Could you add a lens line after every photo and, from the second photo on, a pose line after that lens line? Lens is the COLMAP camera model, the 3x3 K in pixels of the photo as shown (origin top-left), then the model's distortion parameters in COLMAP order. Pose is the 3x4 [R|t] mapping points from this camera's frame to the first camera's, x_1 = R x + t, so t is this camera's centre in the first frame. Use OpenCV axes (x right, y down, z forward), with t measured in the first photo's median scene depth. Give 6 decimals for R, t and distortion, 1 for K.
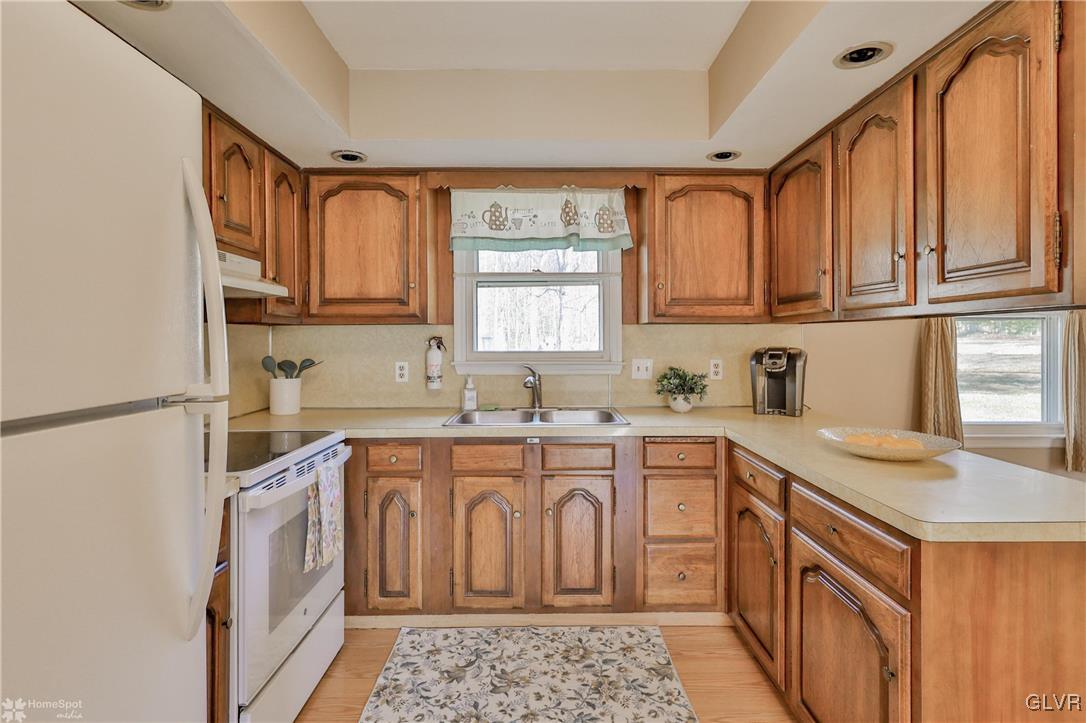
lens RADIAL K [[543.7, 0, 546.4], [0, 543.7, 351.3], [0, 0, 1]] dist [-0.001393, 0.000752]
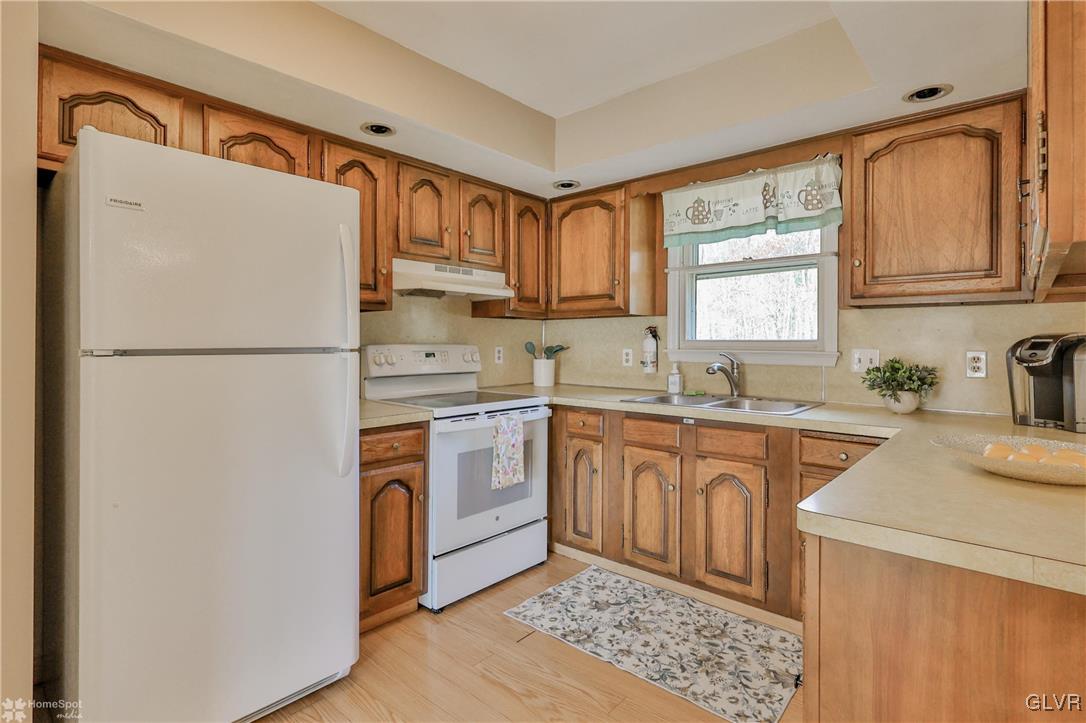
lens RADIAL K [[543.7, 0, 541.1], [0, 543.7, 352.6], [0, 0, 1]] dist [-0.001393, 0.000752]
pose [[0.734297, 0.017848, -0.678593, 0.472759], [-0.017761, 0.999817, 0.007079, 0.027800], [0.678596, 0.006855, 0.734480, 0.026084]]
